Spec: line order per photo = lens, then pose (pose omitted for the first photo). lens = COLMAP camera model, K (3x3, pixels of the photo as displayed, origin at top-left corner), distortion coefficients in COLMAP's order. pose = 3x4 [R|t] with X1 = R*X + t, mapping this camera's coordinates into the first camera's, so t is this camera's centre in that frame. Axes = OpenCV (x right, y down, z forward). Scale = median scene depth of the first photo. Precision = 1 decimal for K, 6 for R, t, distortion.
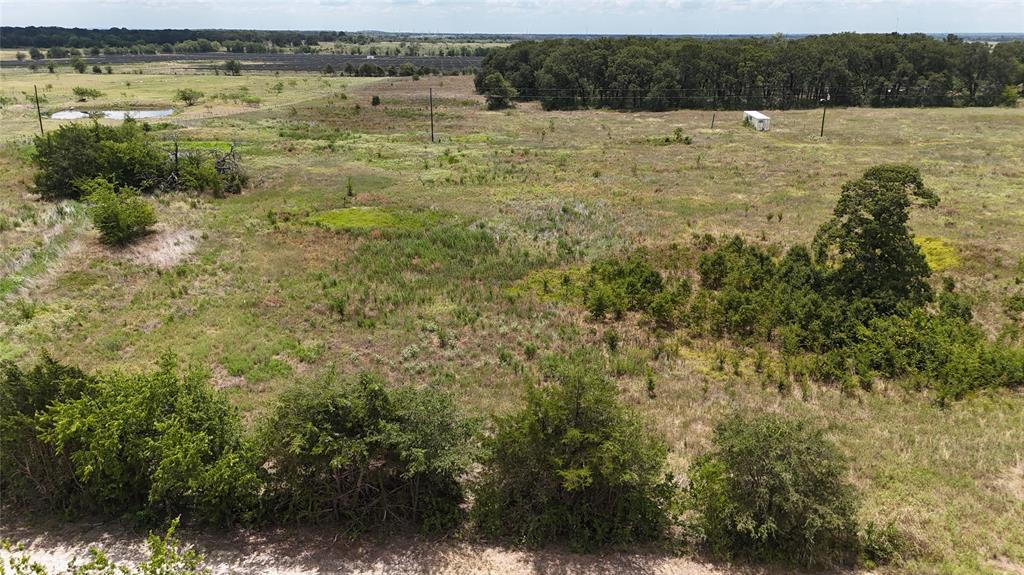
lens RADIAL K [[750.3, 0, 514.1], [0, 750.3, 289.8], [0, 0, 1]] dist [0.071464, -0.072431]
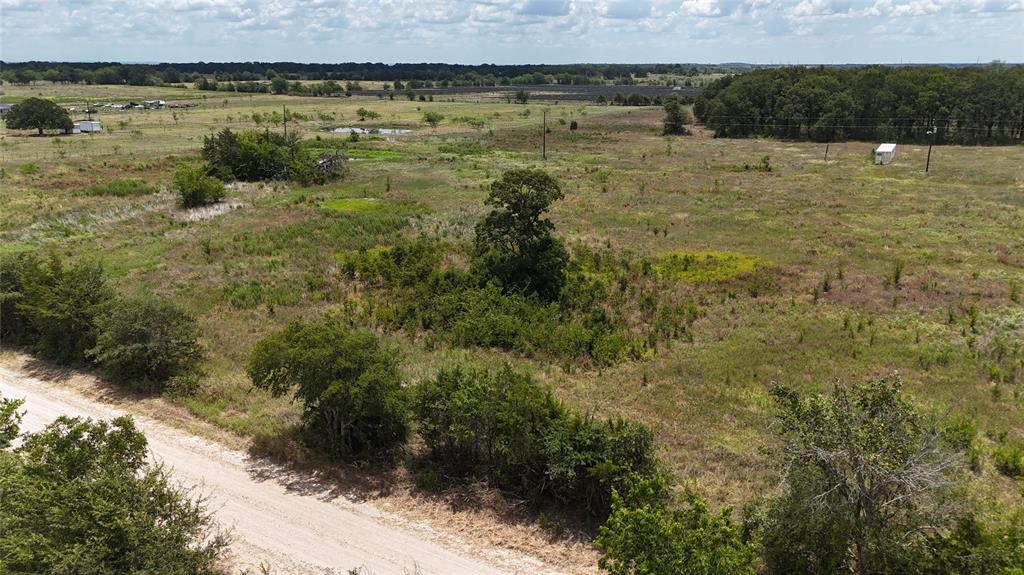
lens RADIAL K [[752.5, 0, 512.3], [0, 752.5, 284.1], [0, 0, 1]] dist [0.082622, -0.086802]
pose [[0.895633, 0.118883, -0.428613, 0.137397], [-0.138719, 0.990215, -0.015215, 0.004963], [0.422610, 0.073084, 0.903360, -0.010807]]
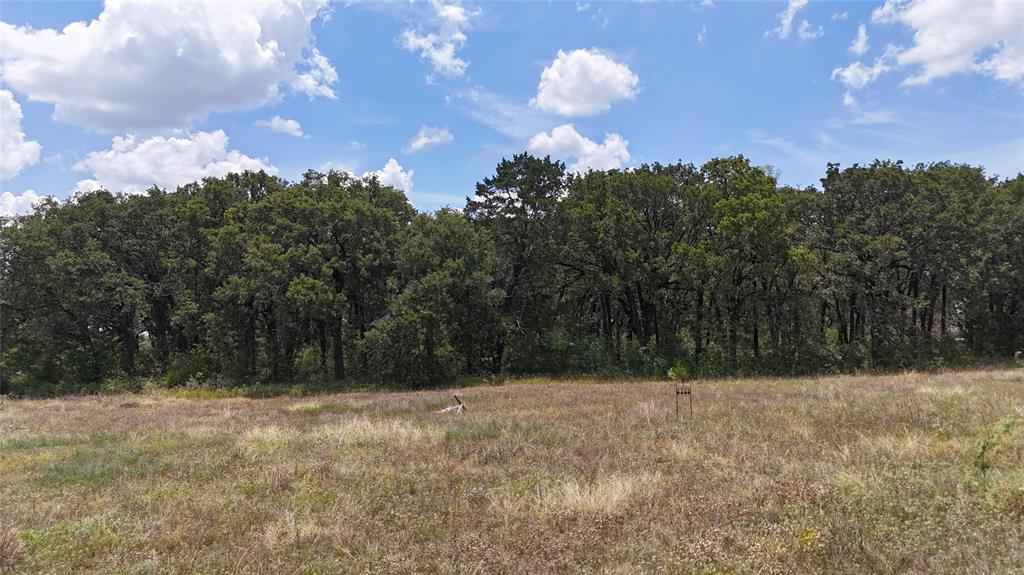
lens RADIAL K [[742.7, 0, 512.1], [0, 742.7, 289.8], [0, 0, 1]] dist [0.051235, -0.051028]
pose [[0.963040, 0.010350, 0.269159, 0.078246], [0.092828, 0.925294, -0.367714, -0.089228], [-0.252857, 0.379109, 0.890135, 0.390738]]
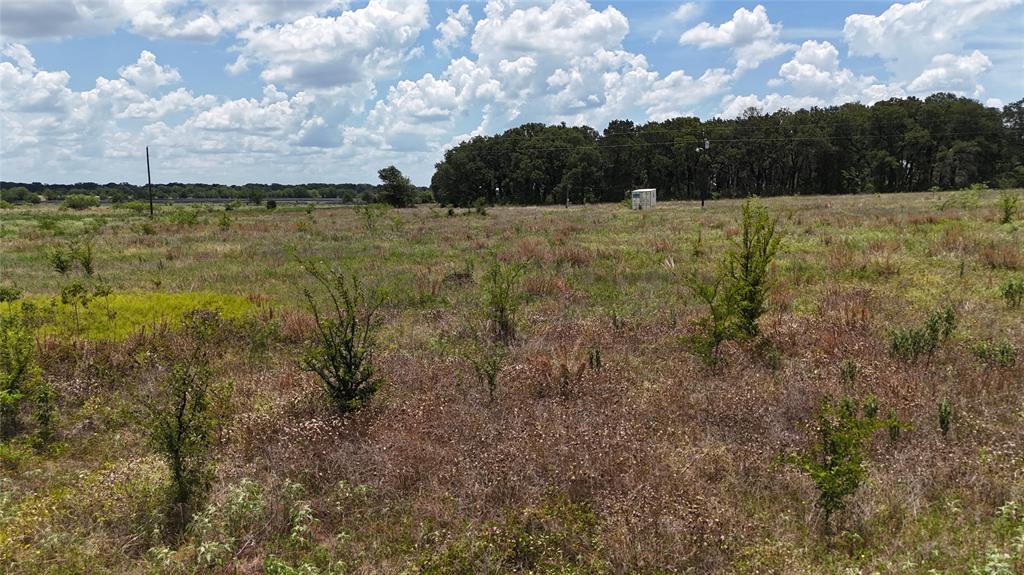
lens RADIAL K [[752.5, 0, 512.3], [0, 752.5, 284.1], [0, 0, 1]] dist [0.082622, -0.086802]
pose [[0.983470, 0.011376, -0.180714, 0.135338], [-0.048414, 0.978209, -0.201897, -0.004572], [0.174479, 0.207308, 0.962590, 0.148475]]
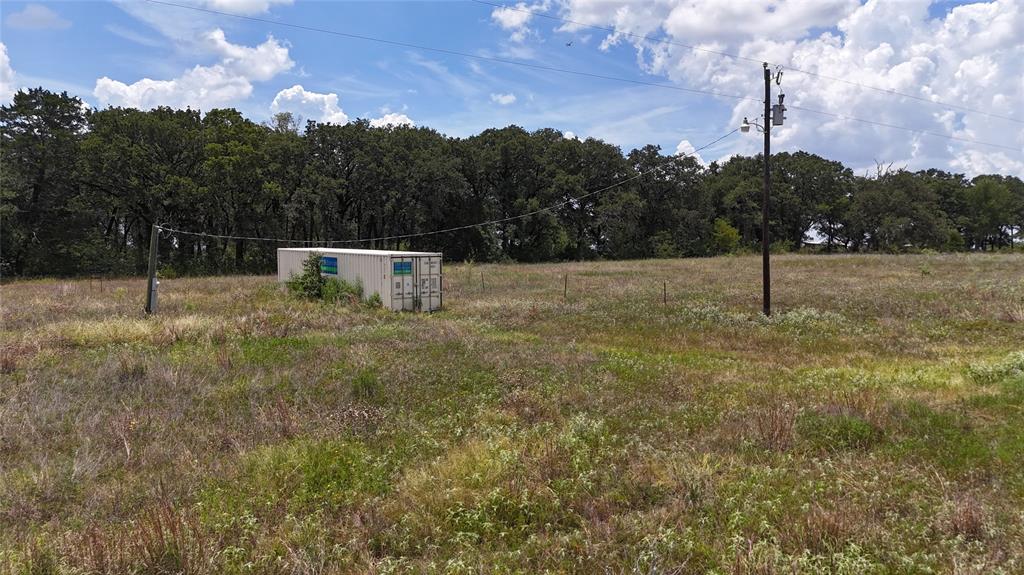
lens RADIAL K [[750.3, 0, 514.1], [0, 750.3, 289.8], [0, 0, 1]] dist [0.071464, -0.072431]
pose [[0.754314, -0.031754, 0.655745, 0.085219], [0.210530, 0.957779, -0.195796, -0.067602], [-0.621842, 0.285745, 0.729152, 0.331850]]
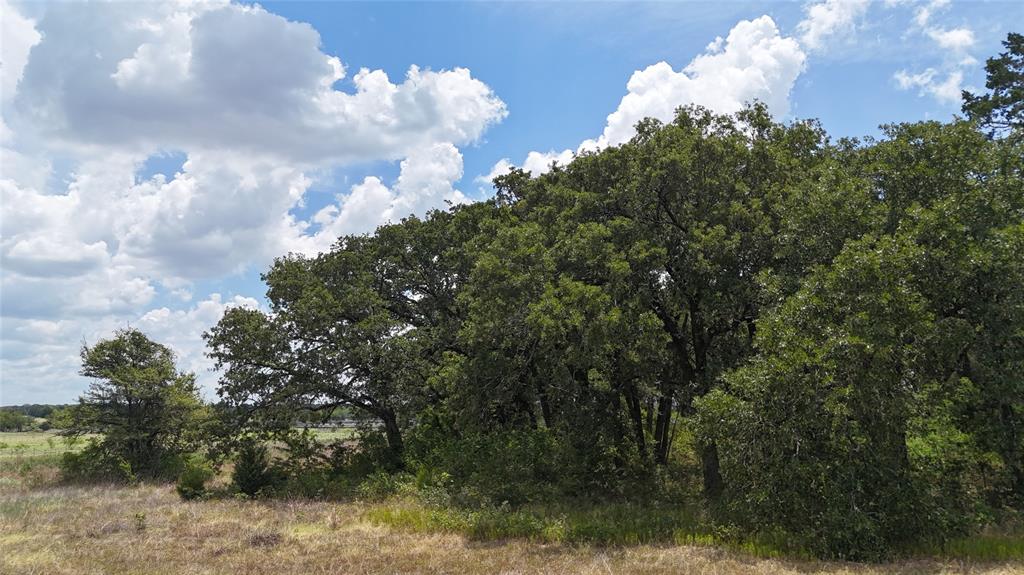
lens RADIAL K [[747.8, 0, 515.0], [0, 747.8, 284.3], [0, 0, 1]] dist [0.081424, -0.085321]
pose [[0.933700, -0.069933, -0.351161, 0.094120], [-0.104764, 0.884464, -0.454696, -0.110779], [0.342388, 0.461338, 0.818497, 0.454505]]
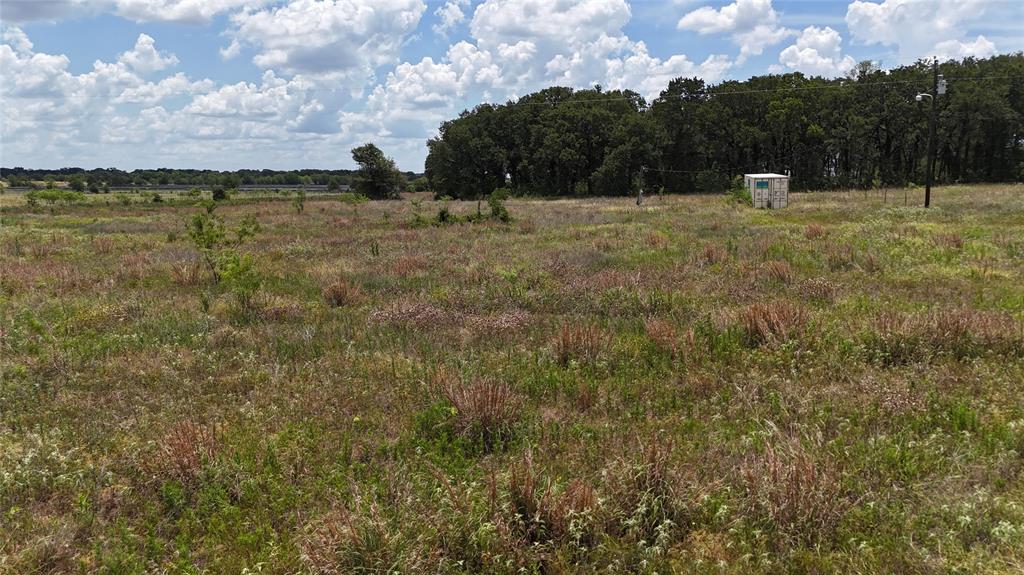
lens RADIAL K [[750.3, 0, 514.1], [0, 750.3, 289.8], [0, 0, 1]] dist [0.071464, -0.072431]
pose [[0.984241, 0.018051, -0.175907, 0.107811], [-0.049803, 0.982804, -0.177807, -0.038395], [0.169673, 0.183766, 0.968216, 0.247236]]
